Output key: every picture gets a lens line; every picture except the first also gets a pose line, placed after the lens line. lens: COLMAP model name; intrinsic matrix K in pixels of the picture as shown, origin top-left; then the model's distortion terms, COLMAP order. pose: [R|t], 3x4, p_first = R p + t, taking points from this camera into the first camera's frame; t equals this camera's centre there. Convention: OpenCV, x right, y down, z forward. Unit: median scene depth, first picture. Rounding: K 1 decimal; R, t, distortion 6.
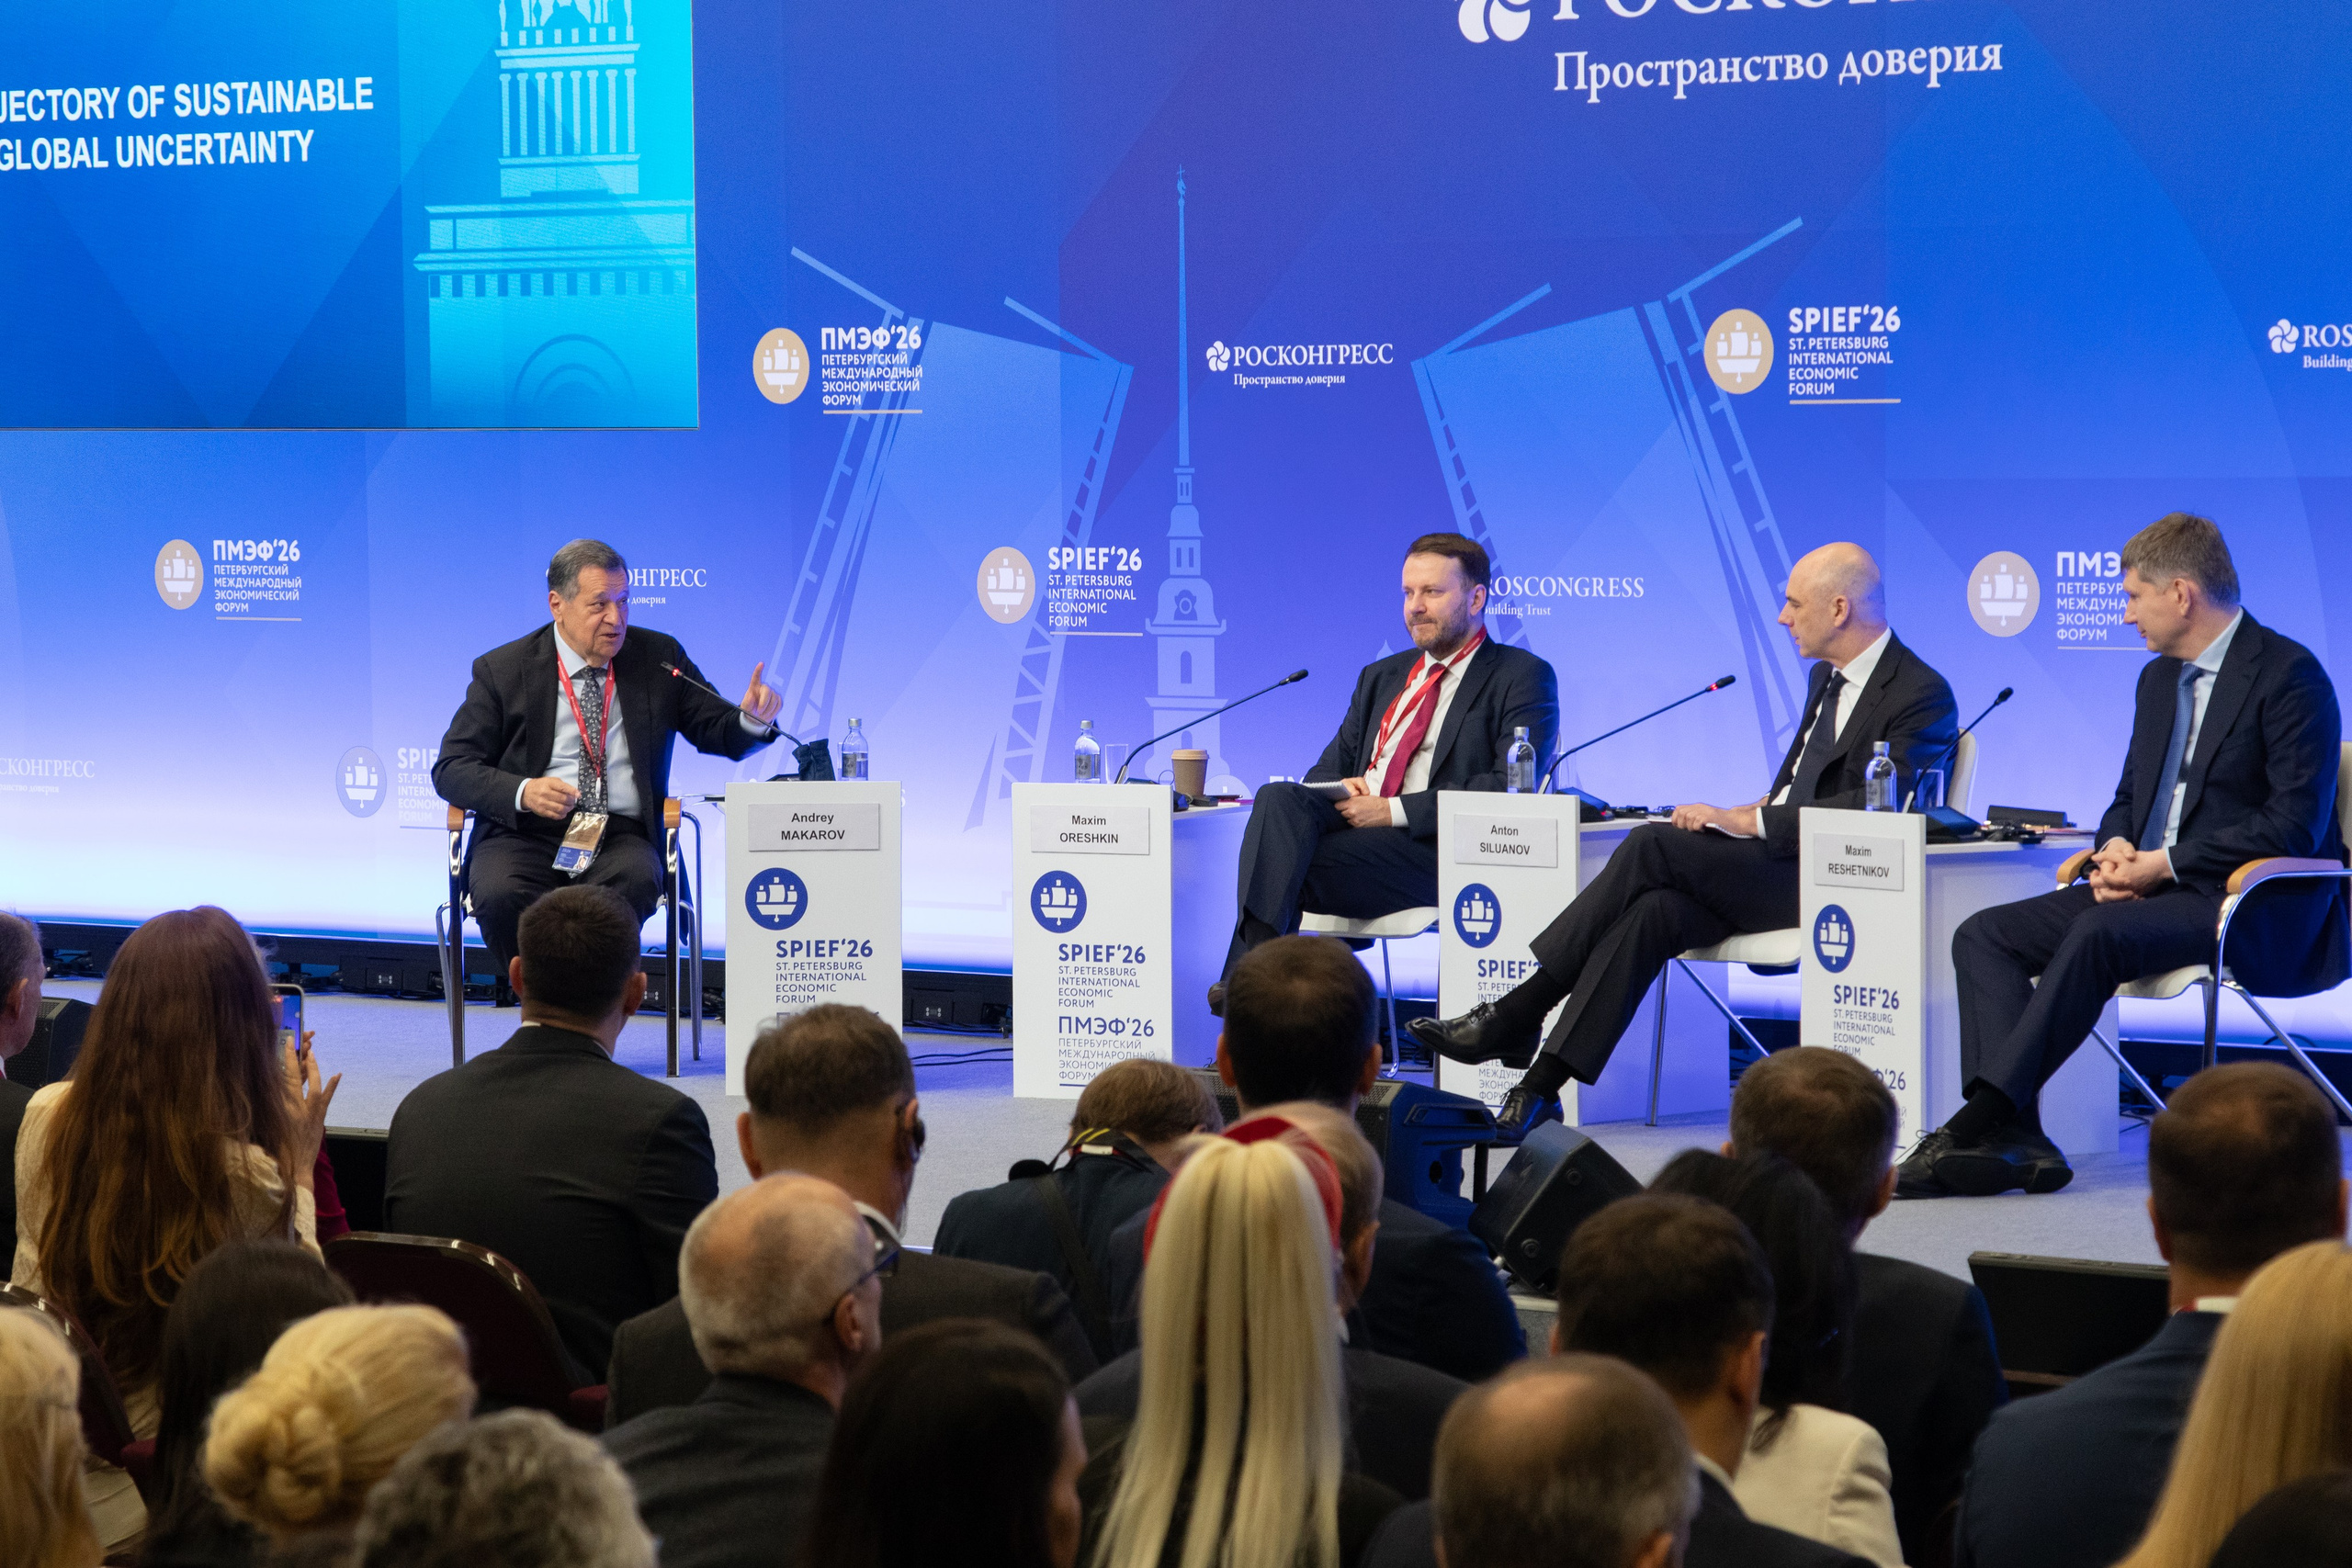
lens RADIAL K [[7880.1, 0, 1168.3], [0, 7880.1, 825.9], [0, 0, 1]] dist [0.347577, -0.320569]
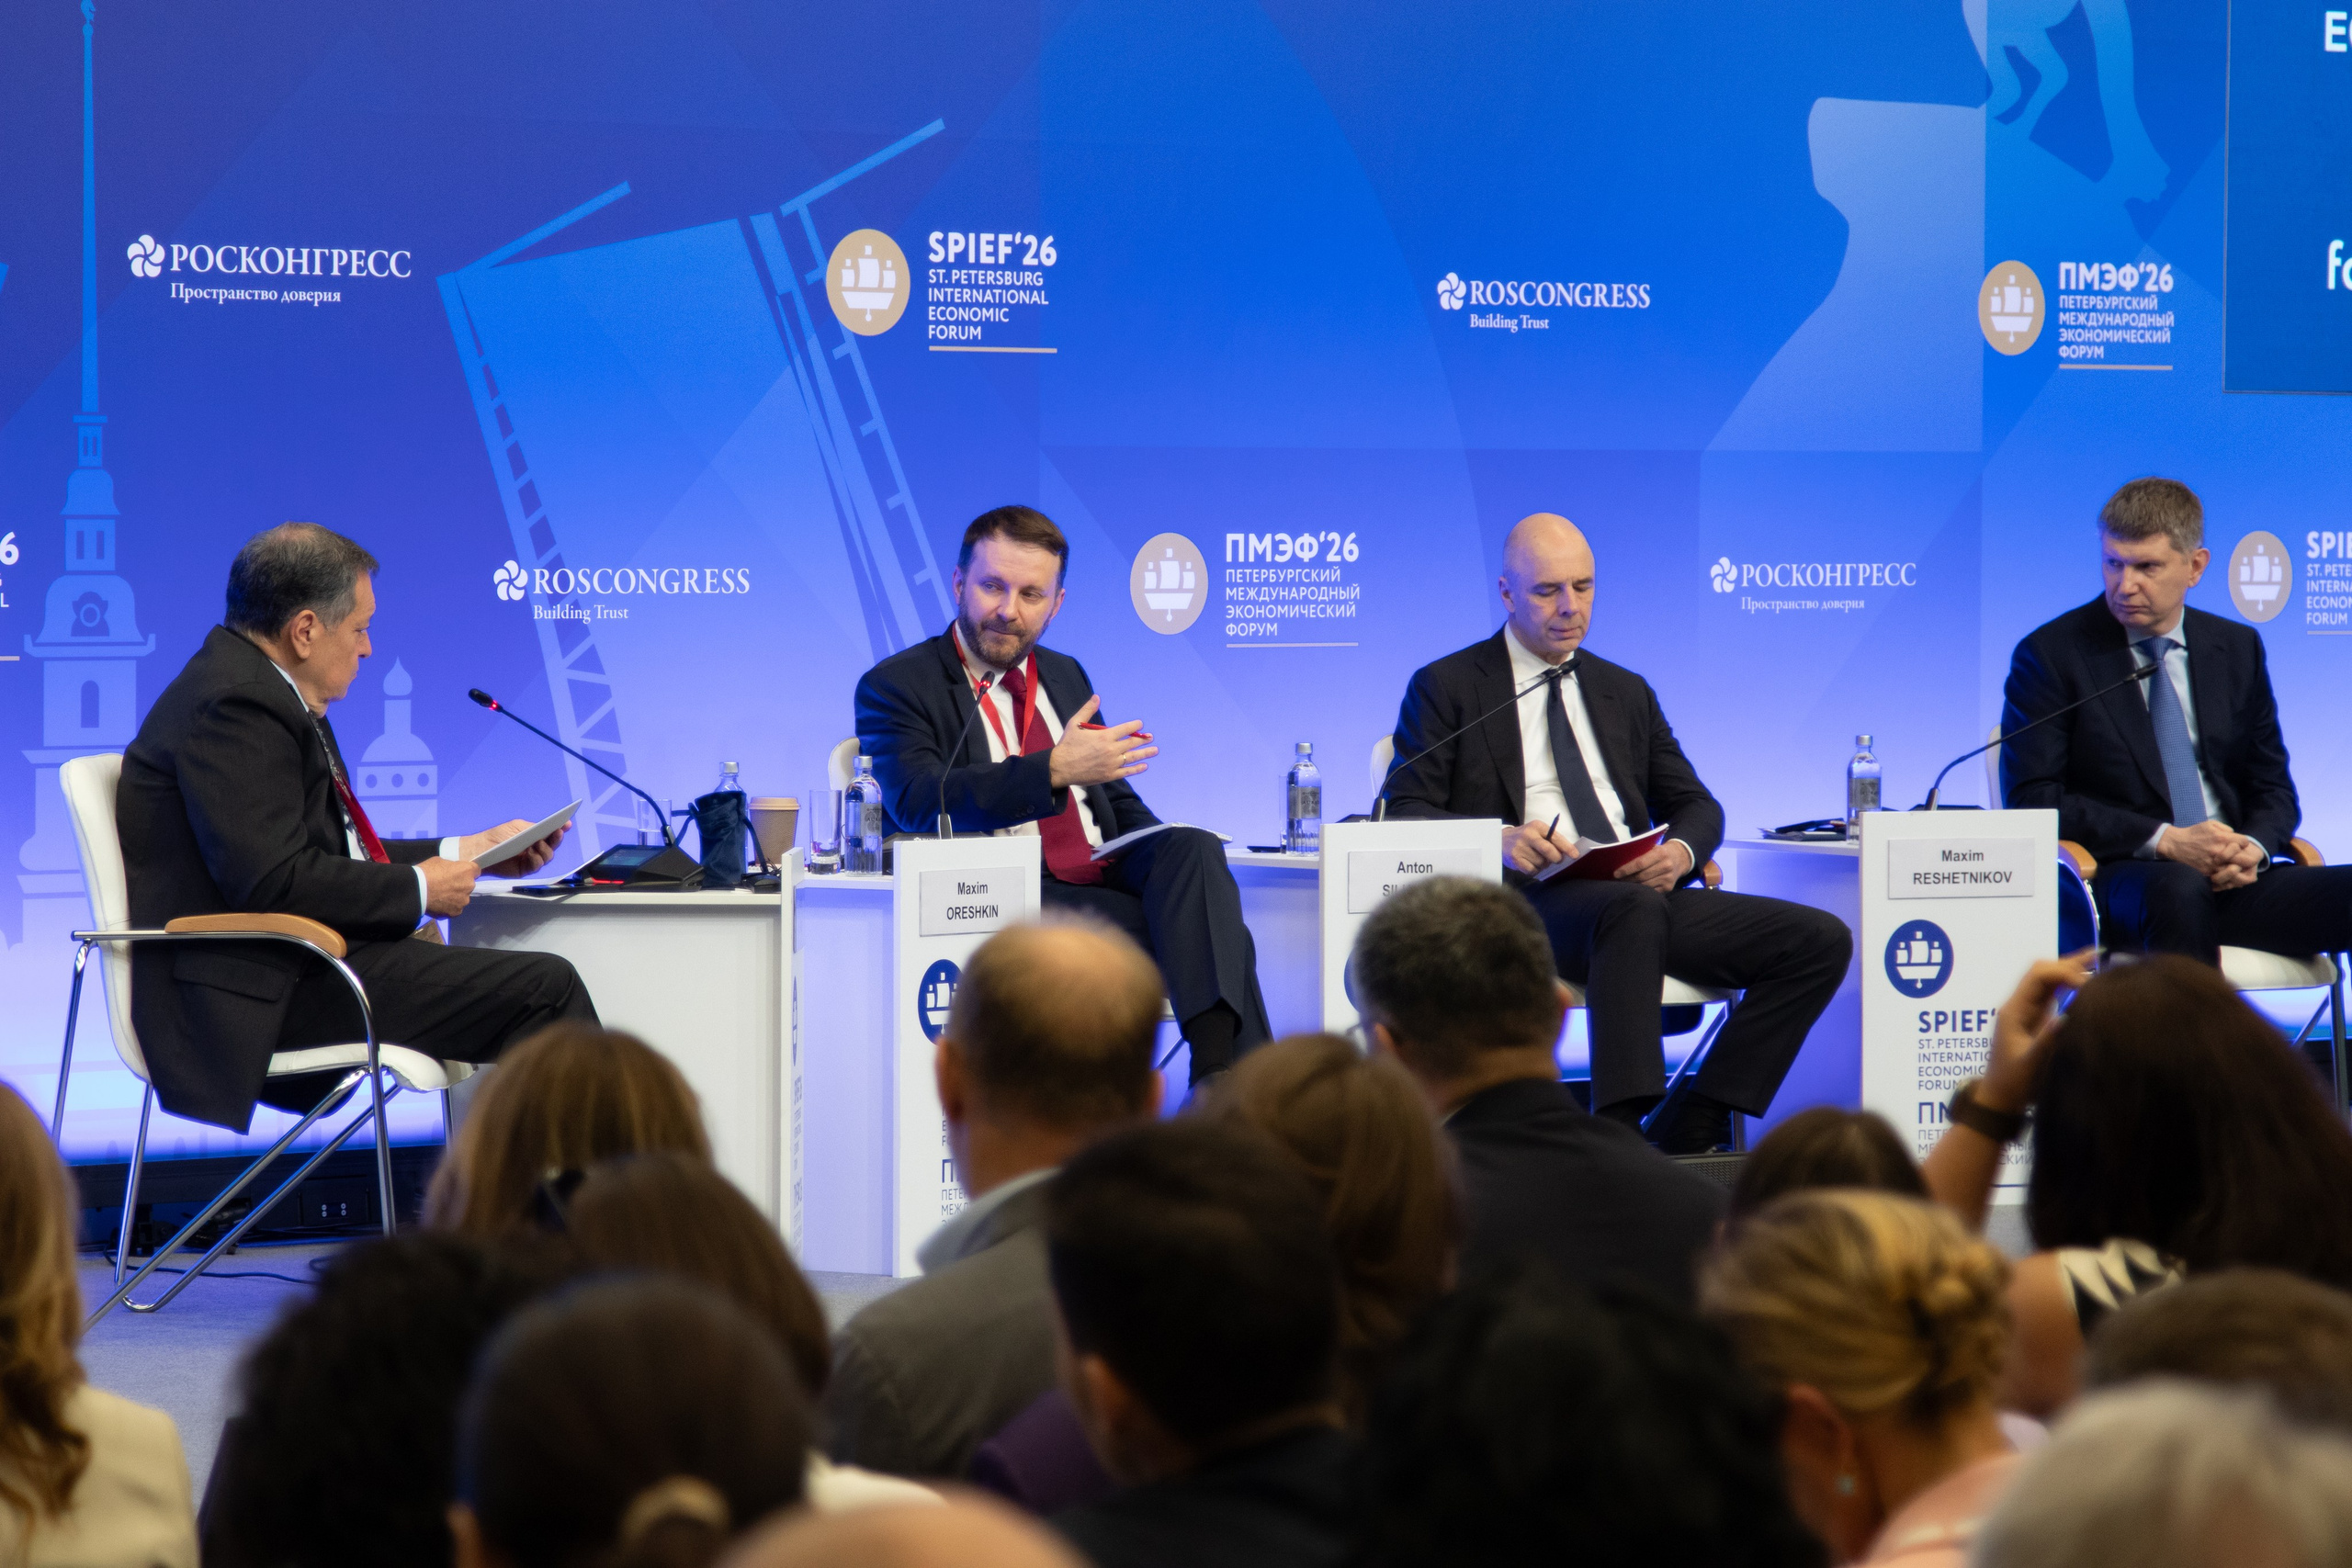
lens RADIAL K [[8823.1, 0, 1176.0], [0, 8823.1, 784.0], [0, 0, 1]] dist [0.485867, 0.249302]
pose [[0.126262, -0.019843, 0.991798, -0.802557], [0.049751, 0.998668, 0.013647, -0.020146], [-0.990749, 0.047620, 0.127081, 0.854510]]
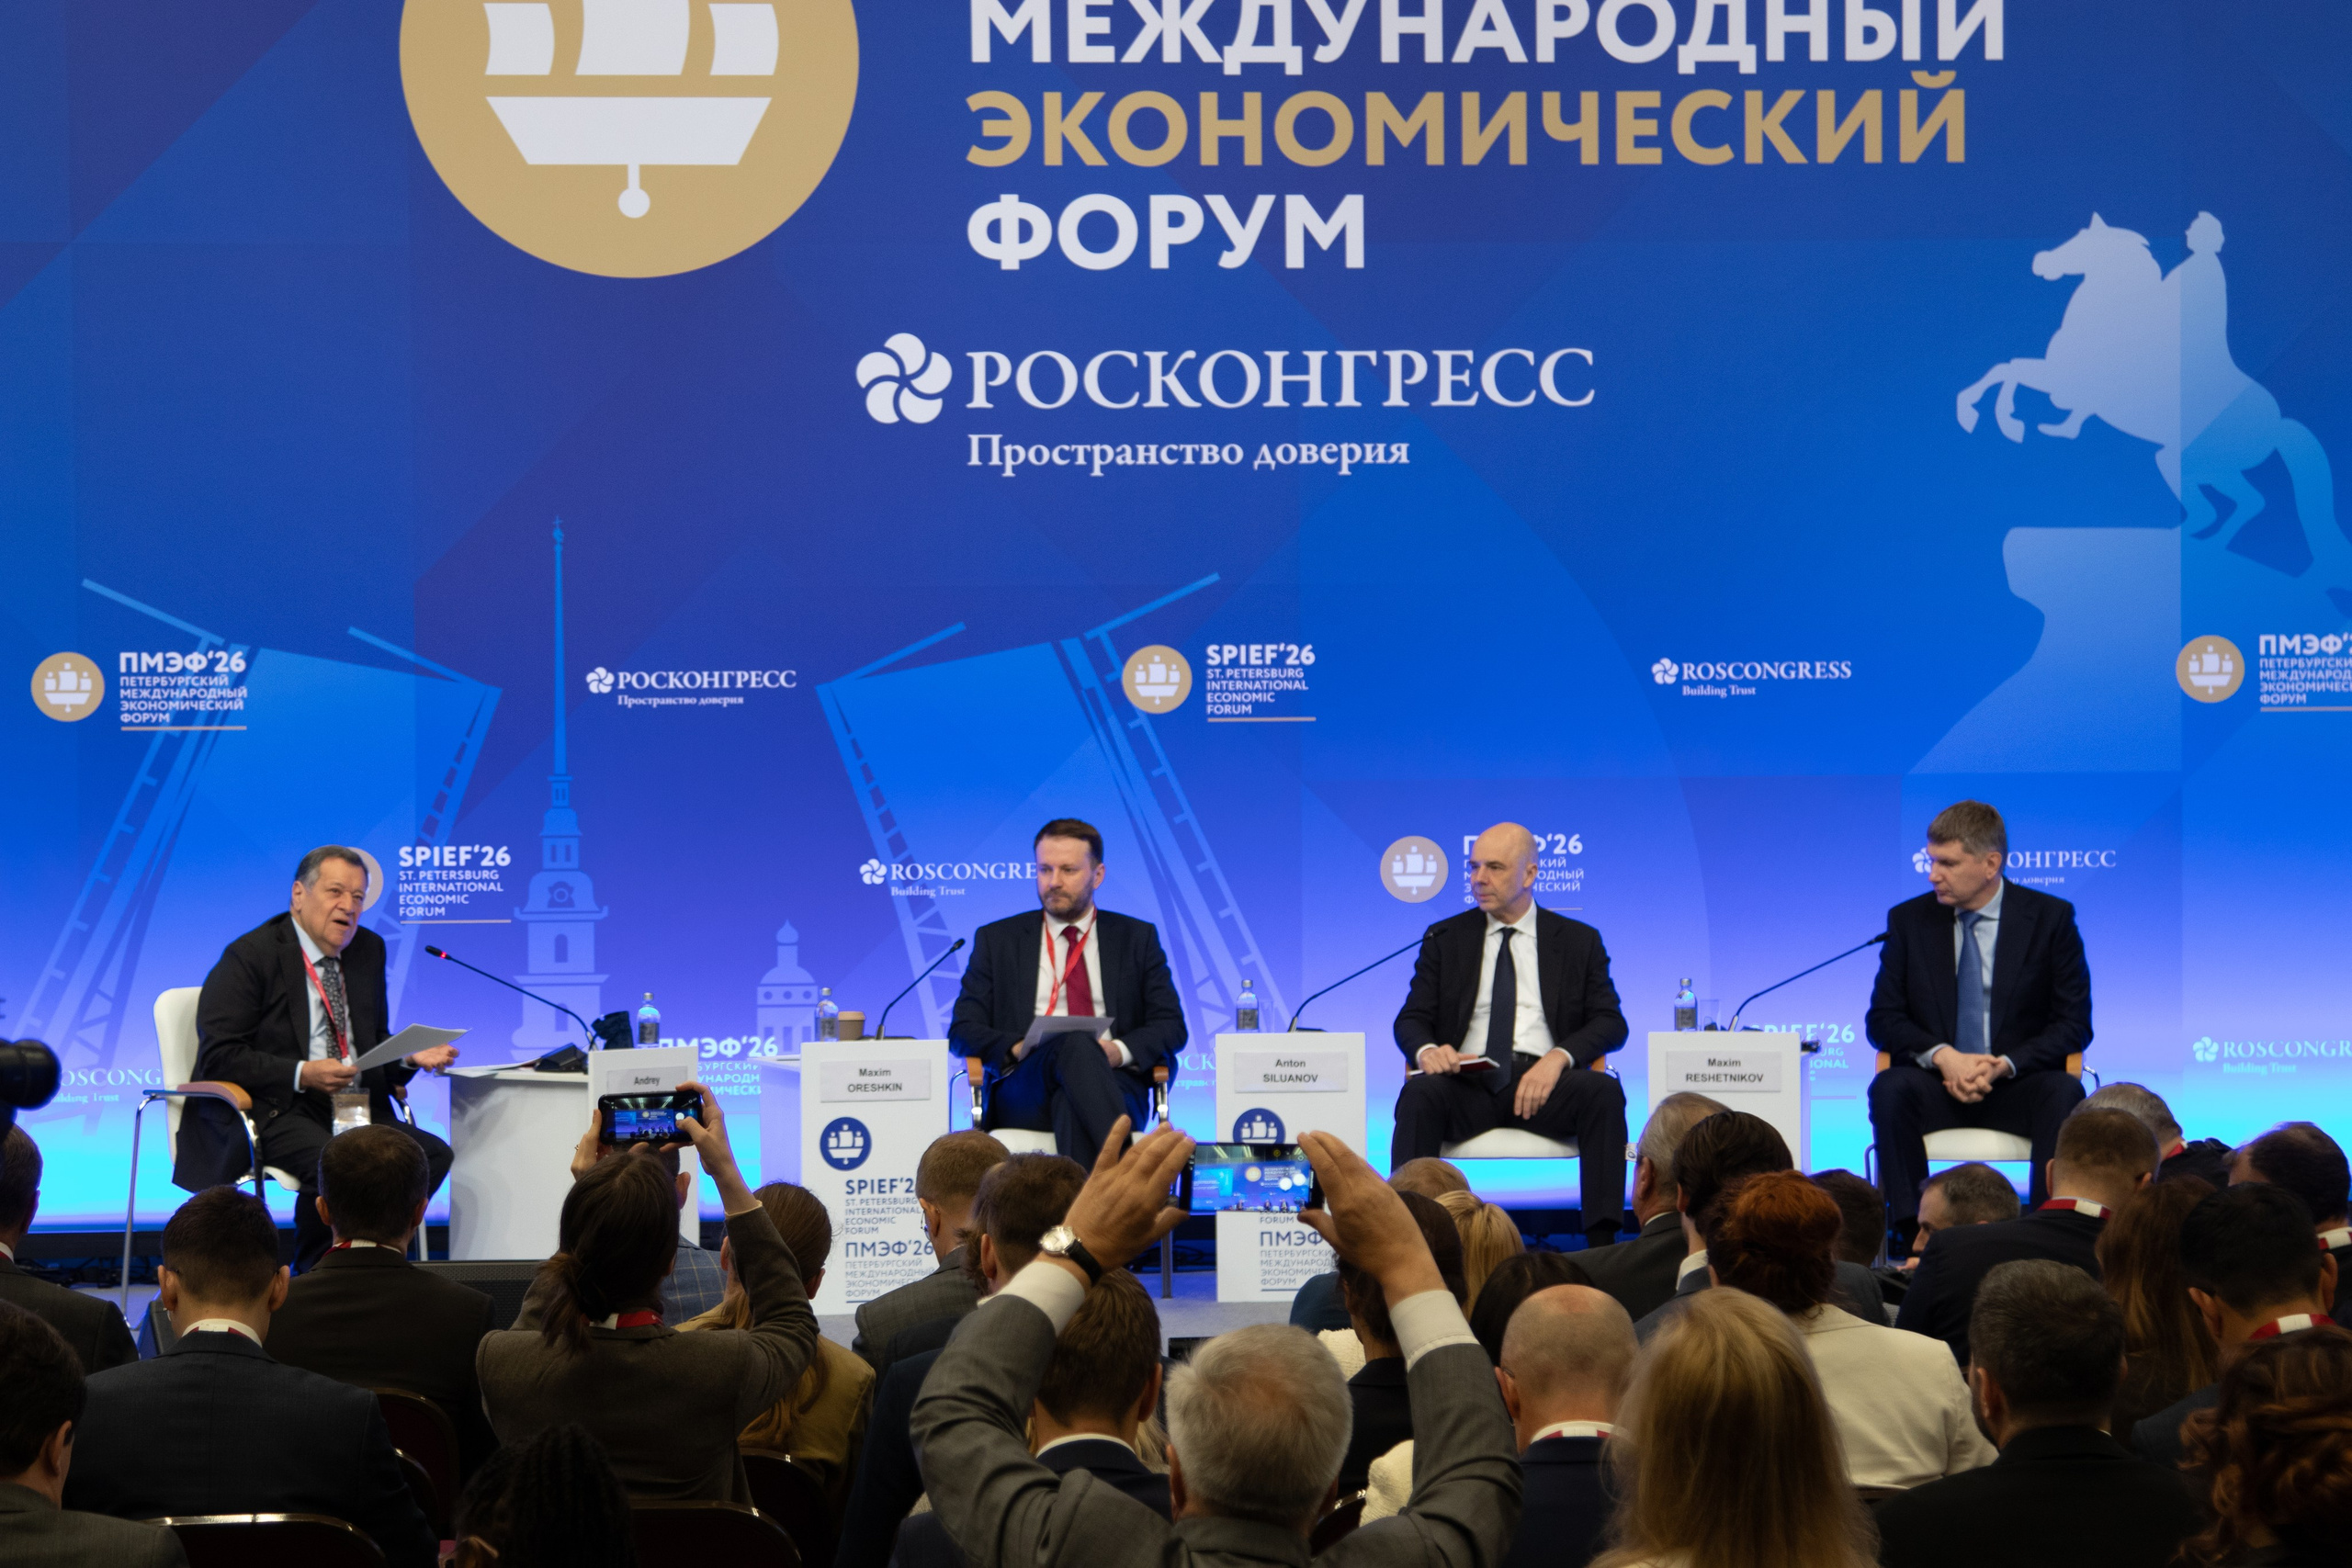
lens RADIAL K [[6100.7, 0, 1176.0], [0, 6100.7, 784.0], [0, 0, 1]] dist [0.228279, 0.045925]
pose [[0.699411, -0.002217, 0.714716, -0.609518], [0.040007, 0.998549, -0.036053, -0.008726], [-0.713599, 0.053810, 0.698485, 0.325925]]
